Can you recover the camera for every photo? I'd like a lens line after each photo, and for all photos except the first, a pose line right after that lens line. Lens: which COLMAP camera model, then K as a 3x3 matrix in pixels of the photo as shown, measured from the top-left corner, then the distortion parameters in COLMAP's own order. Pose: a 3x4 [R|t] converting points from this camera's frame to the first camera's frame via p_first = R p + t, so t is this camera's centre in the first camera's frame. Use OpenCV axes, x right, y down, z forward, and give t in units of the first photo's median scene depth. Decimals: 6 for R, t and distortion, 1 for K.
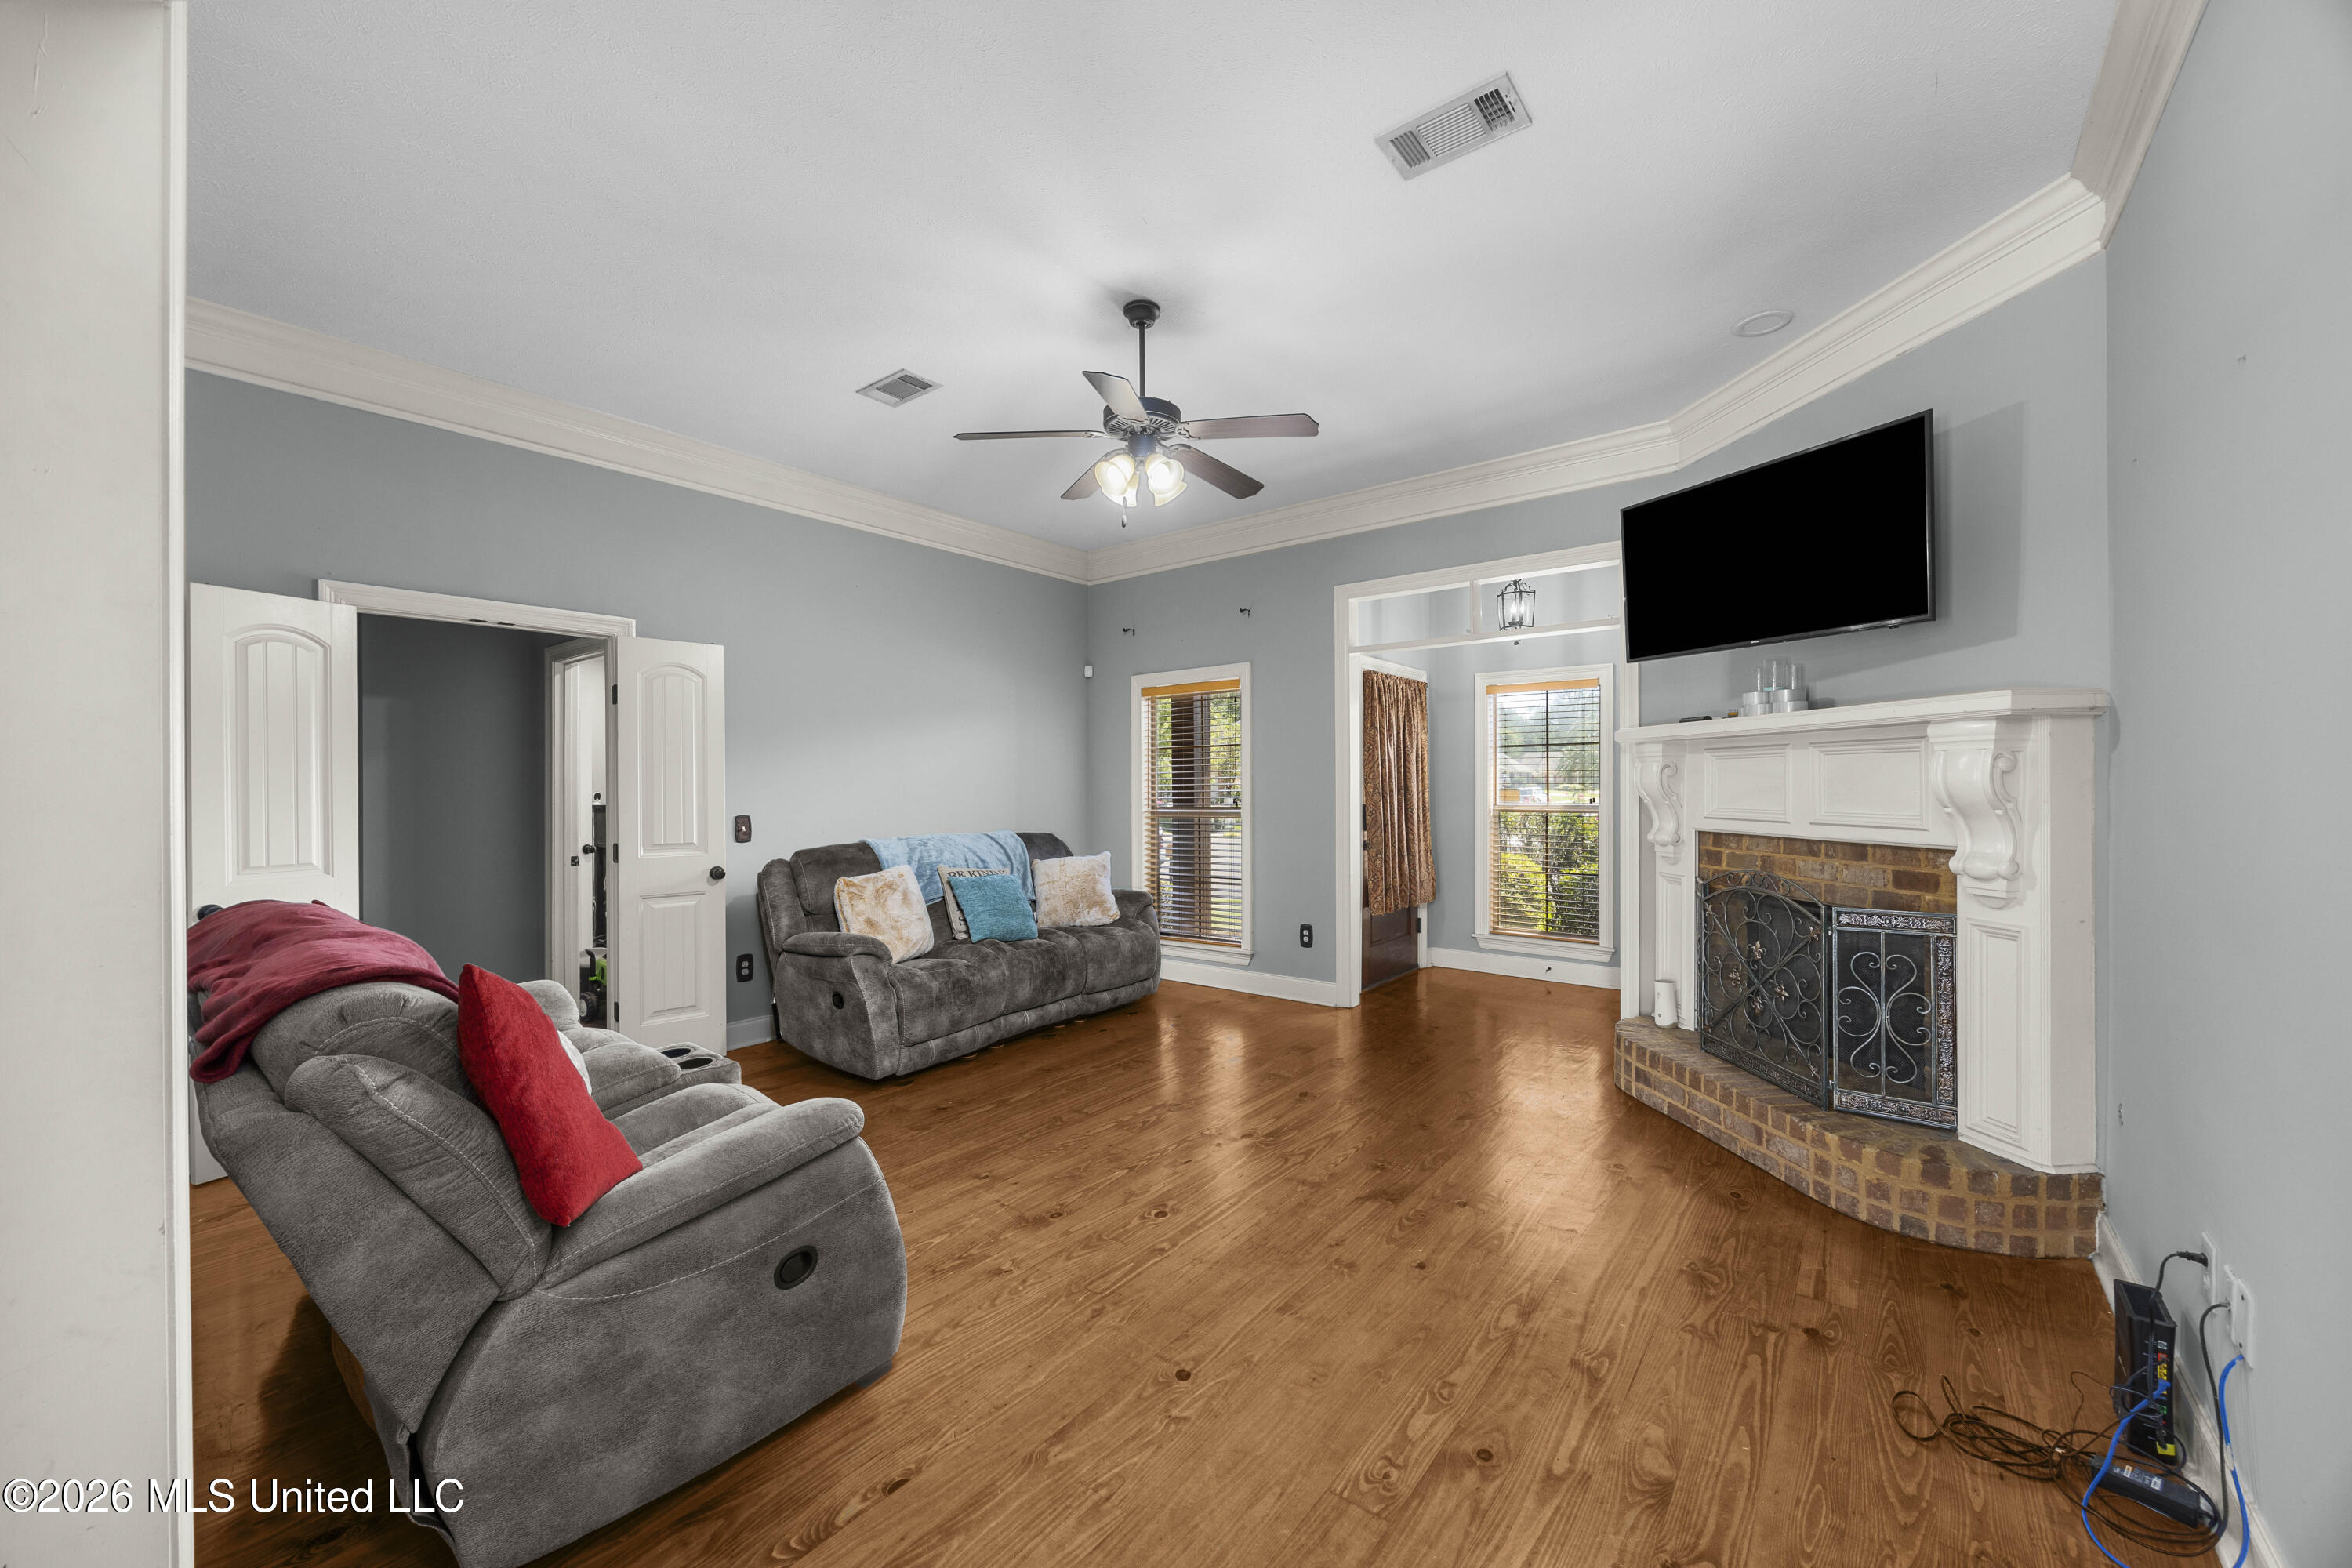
lens RADIAL K [[927.9, 0, 1177.1], [0, 927.9, 782.7], [0, 0, 1]] dist [-0.004278, -0.000083]
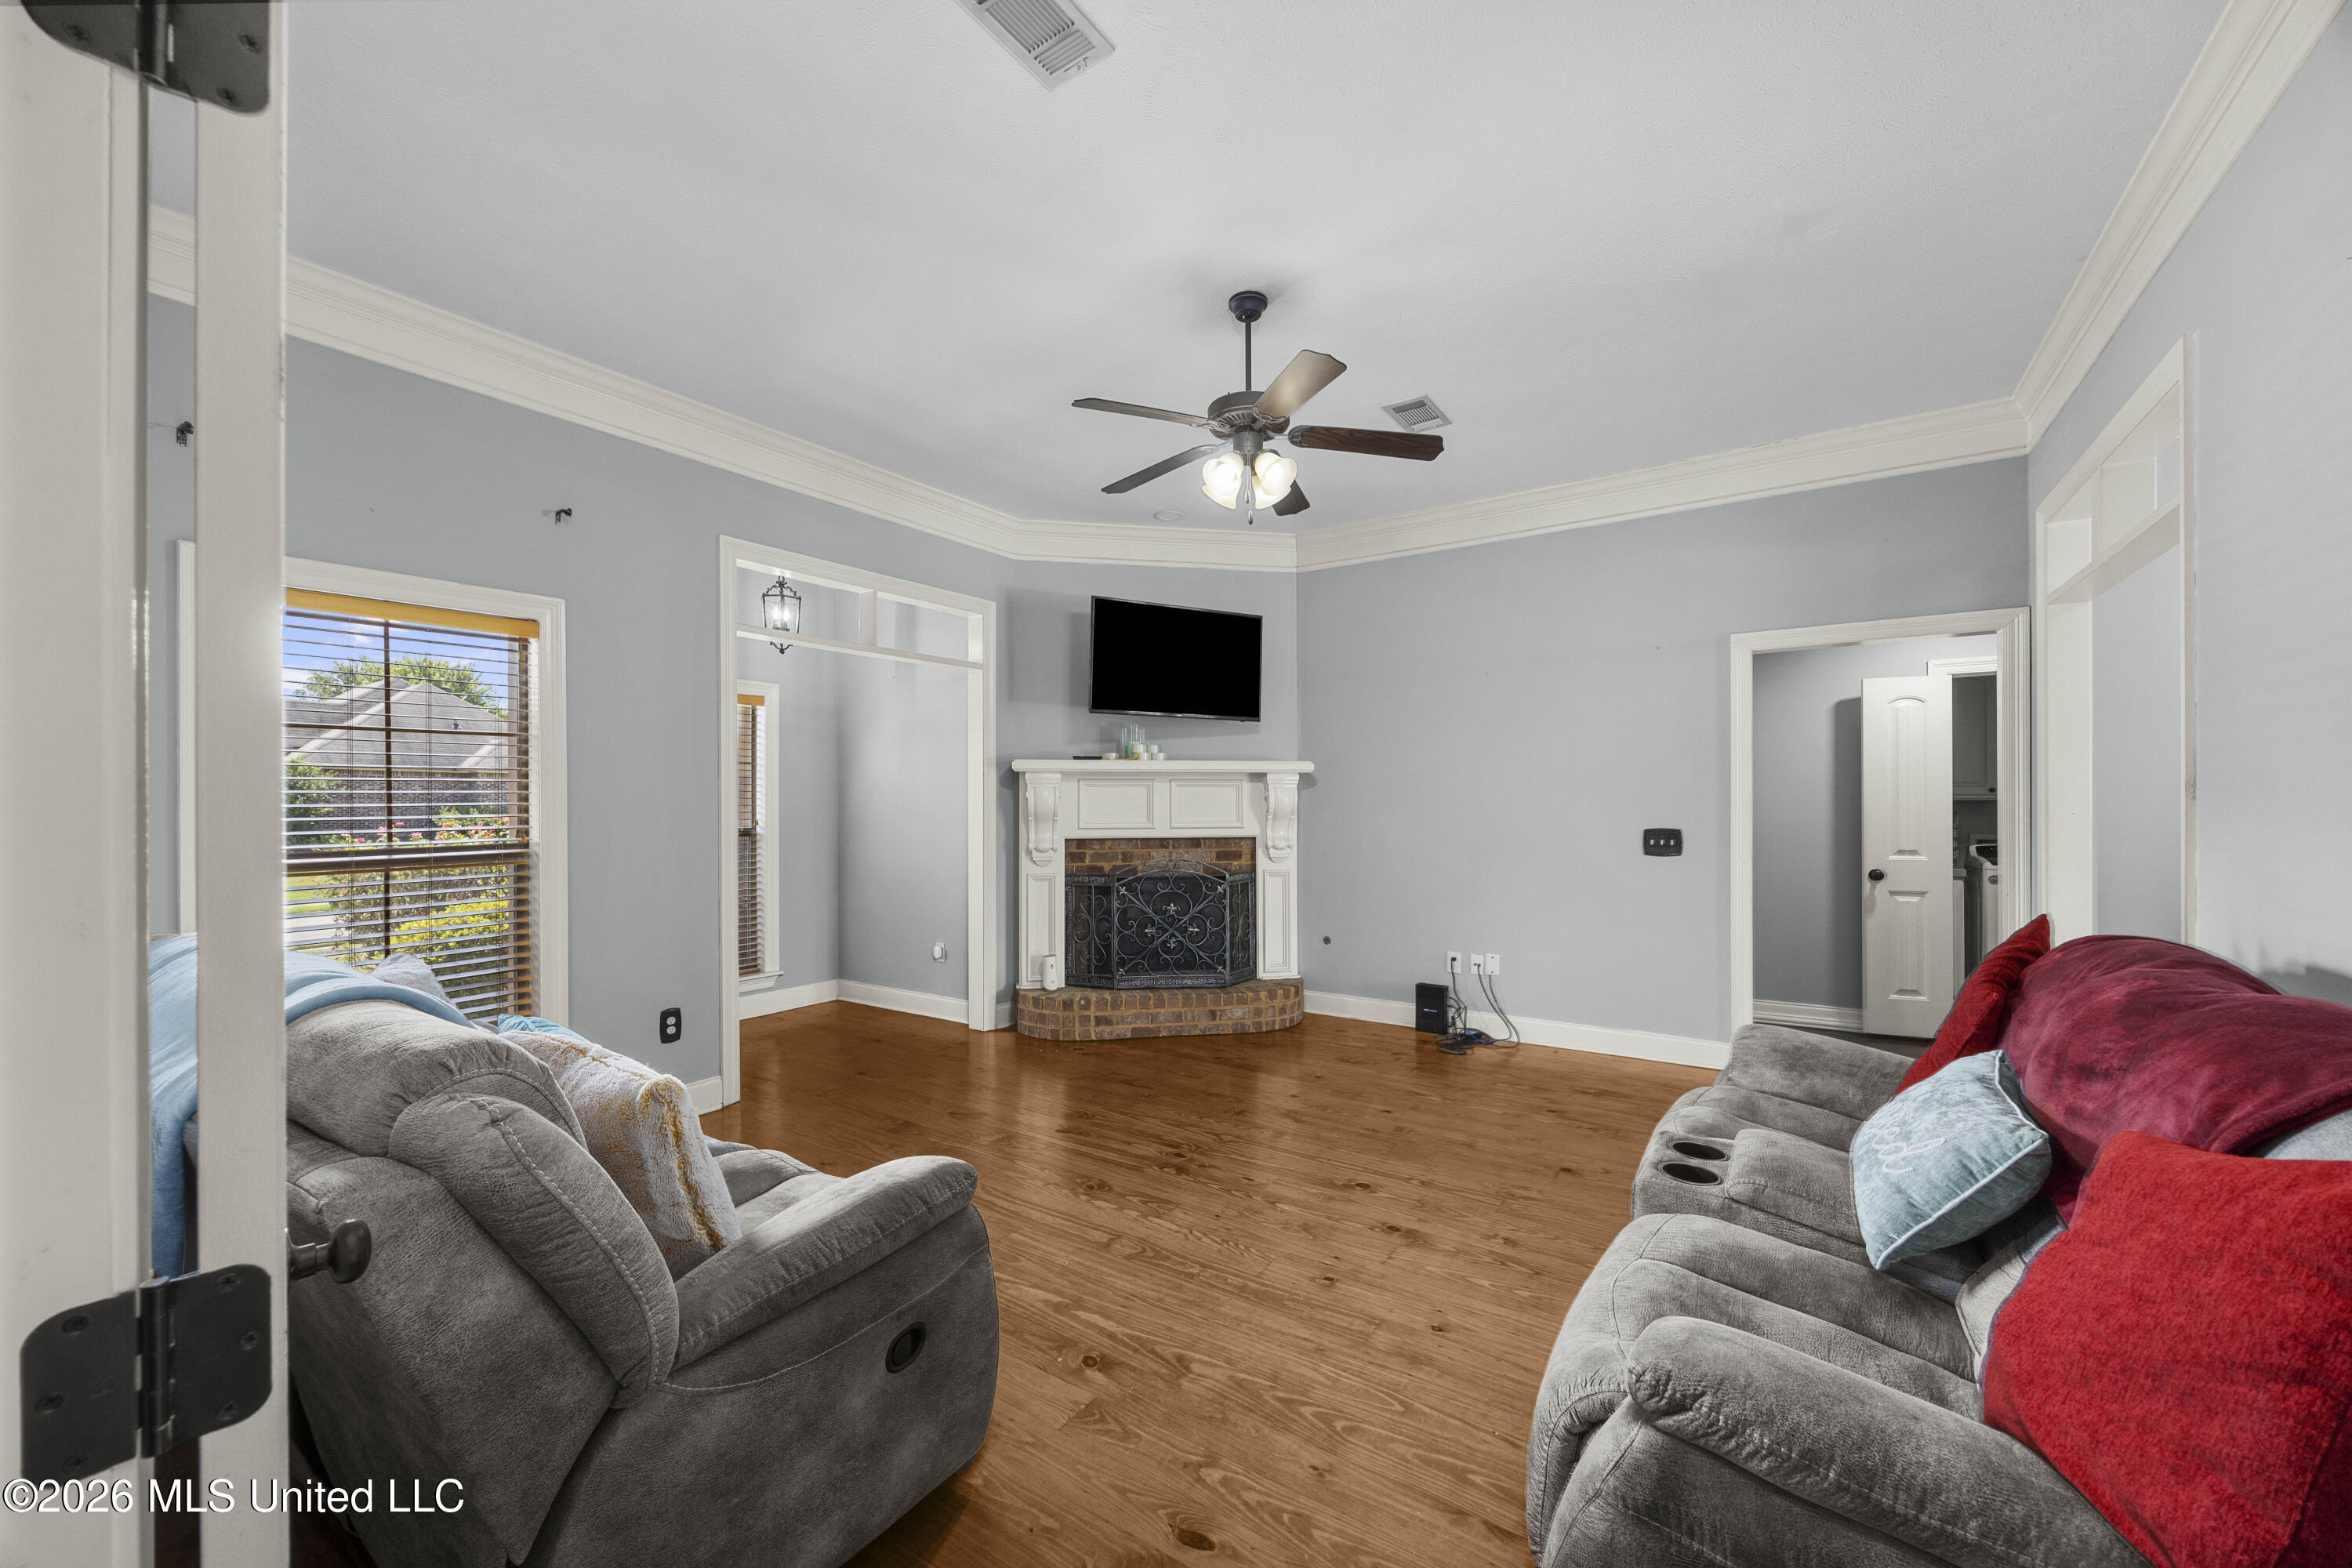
lens RADIAL K [[927.9, 0, 1177.5], [0, 927.9, 797.9], [0, 0, 1]] dist [-0.004278, -0.000083]
pose [[-0.105082, 0.012734, 0.994382, -0.914886], [0.001717, 0.999919, -0.012623, 0.010262], [-0.994462, 0.000381, -0.105096, 1.102776]]
